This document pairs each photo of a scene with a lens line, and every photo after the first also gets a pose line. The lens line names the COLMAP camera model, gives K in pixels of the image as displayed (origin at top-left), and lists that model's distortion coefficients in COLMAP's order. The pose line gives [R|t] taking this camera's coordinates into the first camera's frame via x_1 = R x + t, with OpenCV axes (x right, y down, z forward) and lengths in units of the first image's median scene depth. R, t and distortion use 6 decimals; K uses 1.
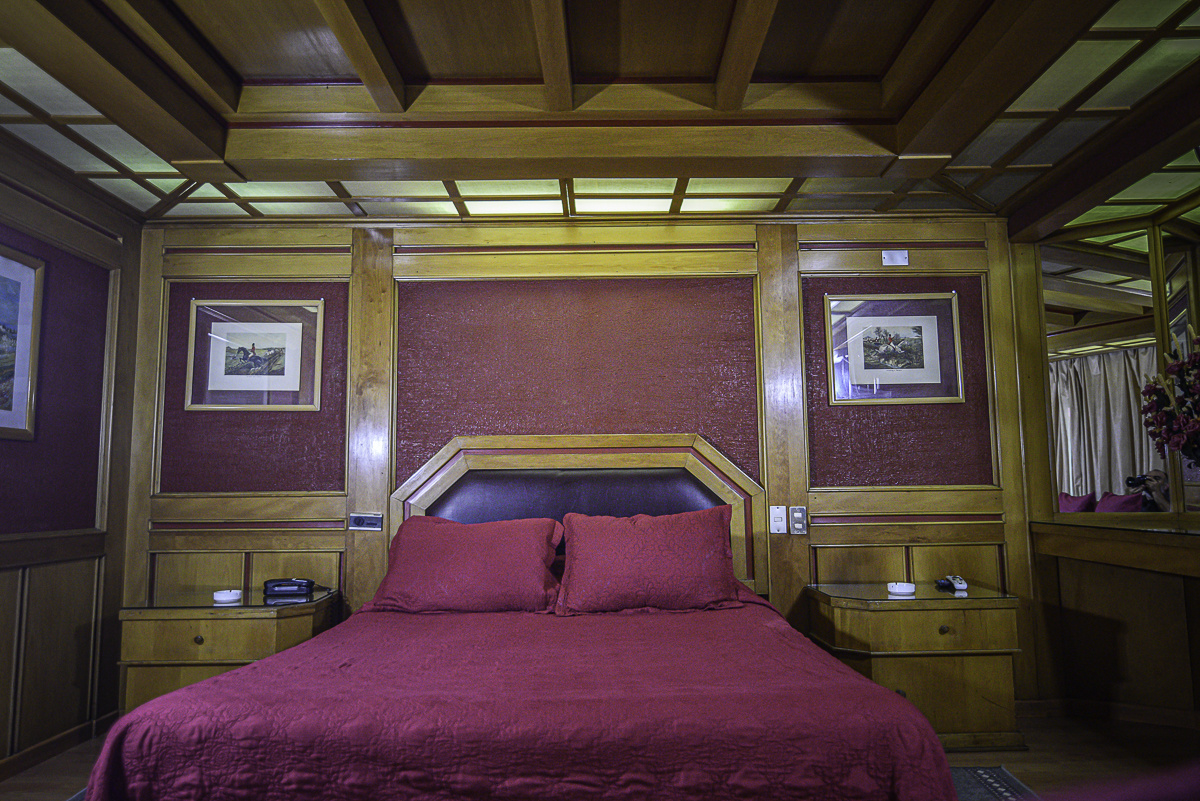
lens RADIAL K [[797.9, 0, 602.9], [0, 797.9, 402.2], [0, 0, 1]] dist [-0.001828, 0.004109]
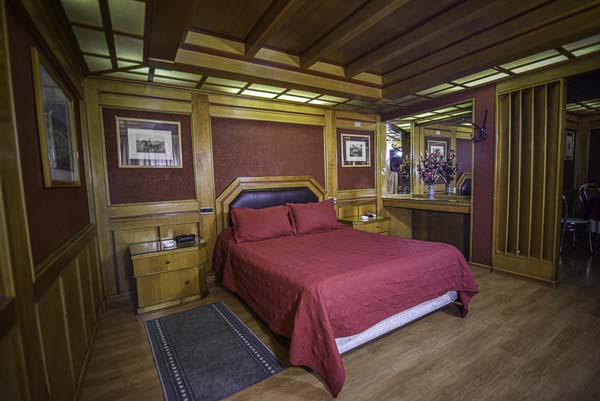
lens RADIAL K [[275.2, 0, 300.3], [0, 275.2, 201.1], [0, 0, 1]] dist [-0.019723, 0.002136]
pose [[0.857591, -0.056635, 0.511205, -0.489461], [-0.034019, 0.985497, 0.166250, -0.042806], [-0.513207, -0.159965, 0.843226, 0.072817]]
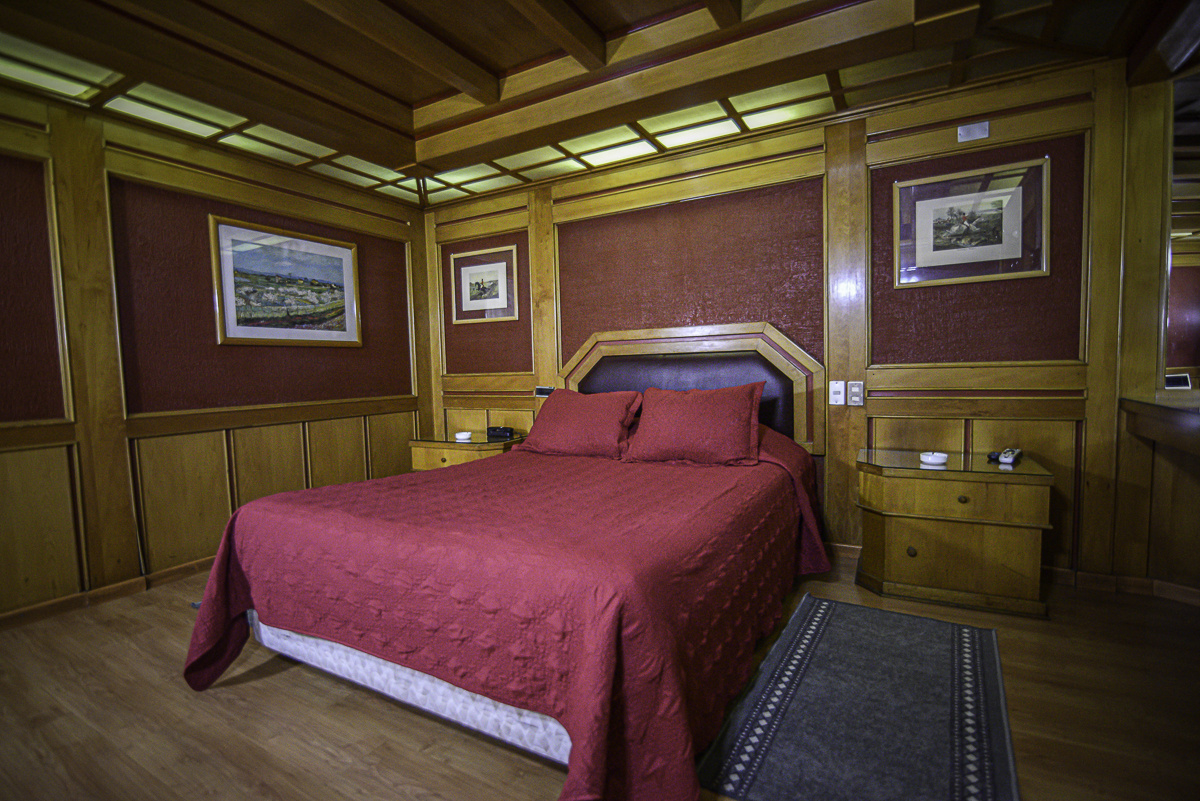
lens RADIAL K [[550.4, 0, 605.7], [0, 550.4, 403.3], [0, 0, 1]] dist [-0.019723, 0.002136]
pose [[0.872997, 0.018865, -0.487360, 0.312343], [0.070530, 0.983865, 0.164422, 0.006950], [0.482598, -0.177913, 0.857581, 0.150362]]
